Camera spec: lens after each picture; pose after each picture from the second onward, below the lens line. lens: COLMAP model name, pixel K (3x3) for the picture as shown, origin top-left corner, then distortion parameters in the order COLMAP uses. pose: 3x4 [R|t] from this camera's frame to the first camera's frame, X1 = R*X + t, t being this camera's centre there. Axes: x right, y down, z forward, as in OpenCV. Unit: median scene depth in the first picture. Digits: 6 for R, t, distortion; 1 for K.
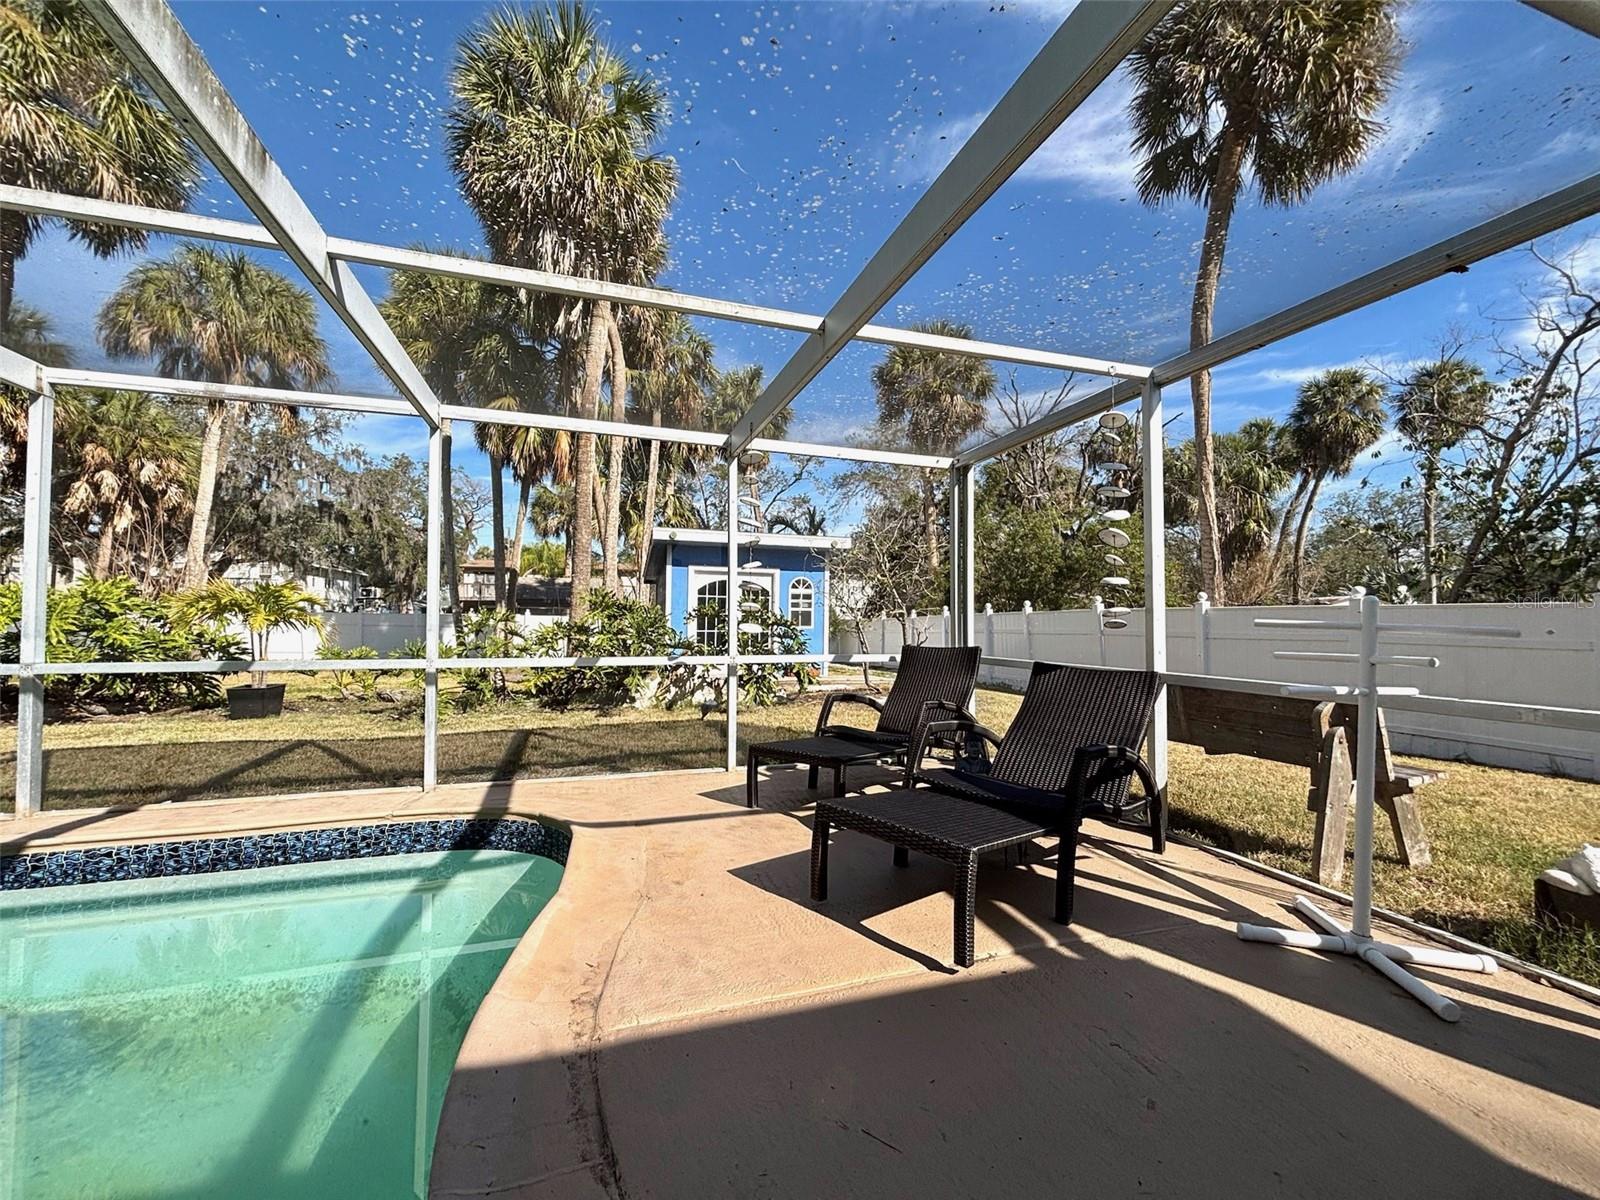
lens RADIAL K [[637.3, 0, 800.4], [0, 637.3, 602.7], [0, 0, 1]] dist [-0.000202, -0.000082]
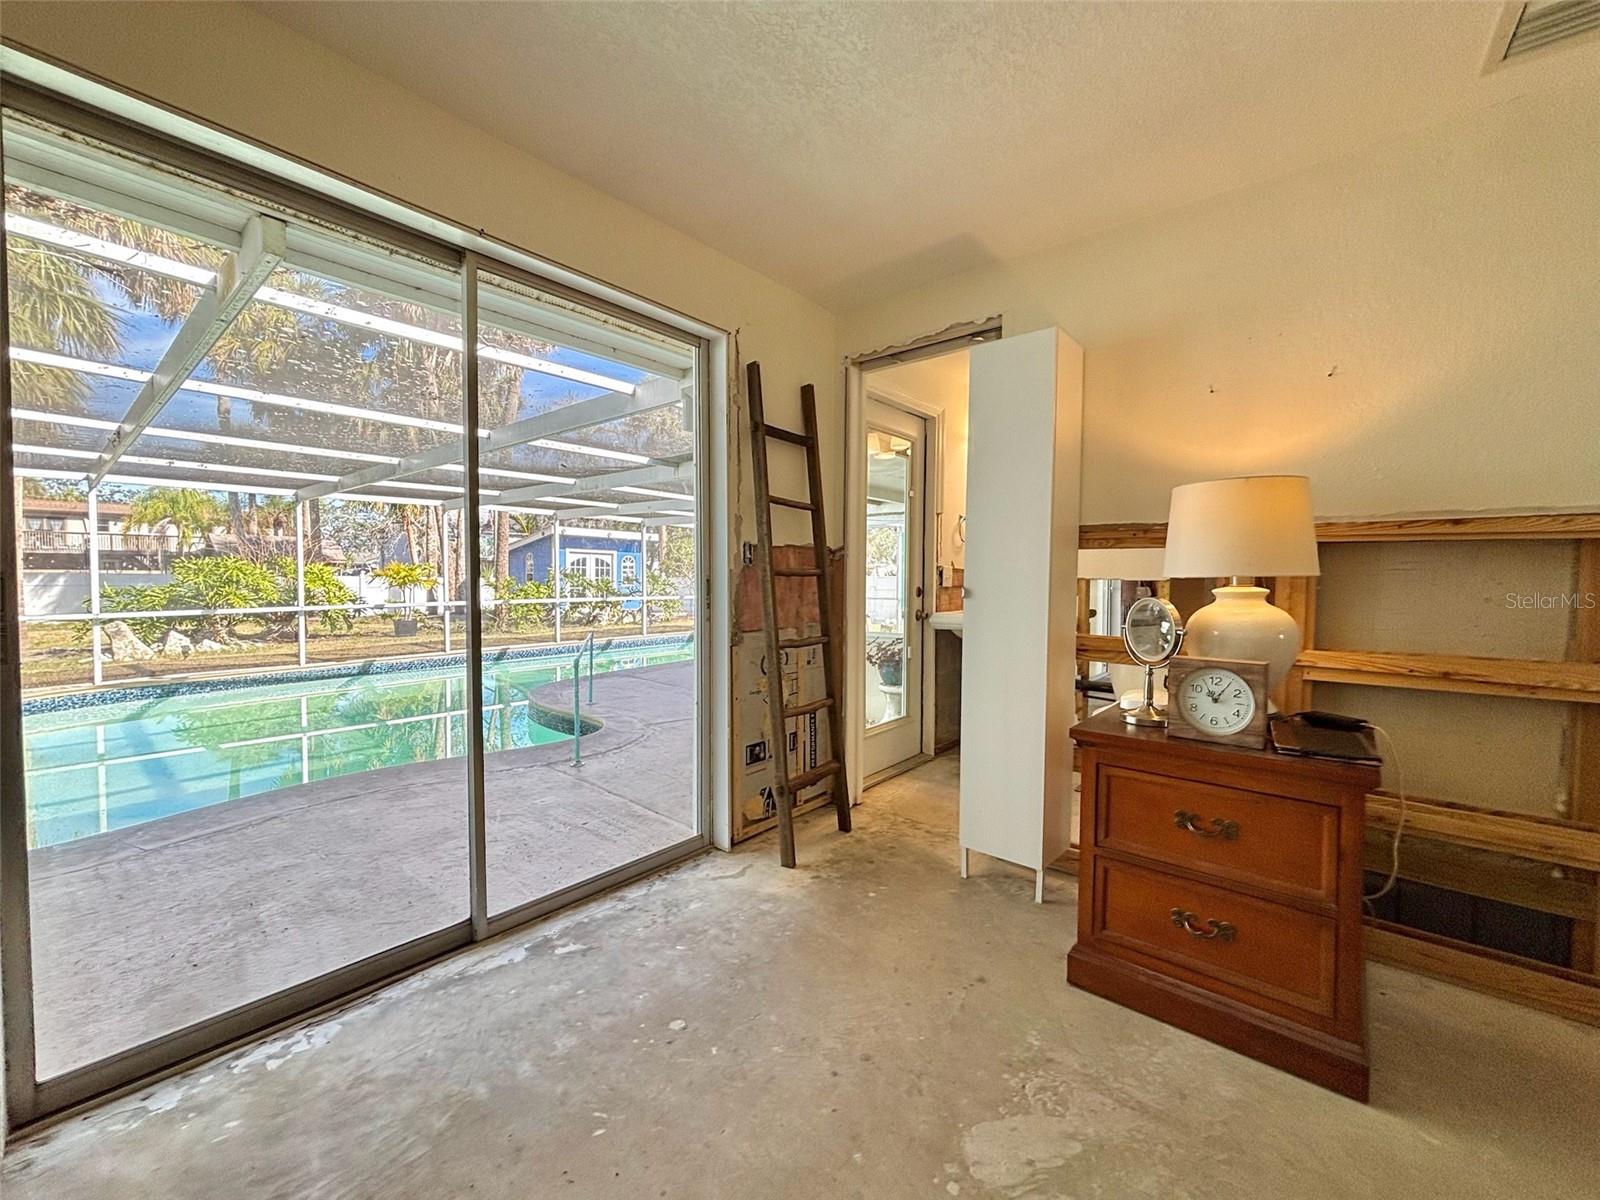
lens RADIAL K [[637.3, 0, 800.4], [0, 637.3, 602.7], [0, 0, 1]] dist [-0.000202, -0.000082]
pose [[0.852165, -0.022149, 0.522804, -0.514111], [-0.011167, 0.998106, 0.060489, -0.024724], [-0.523153, -0.057385, 0.850304, -0.699628]]
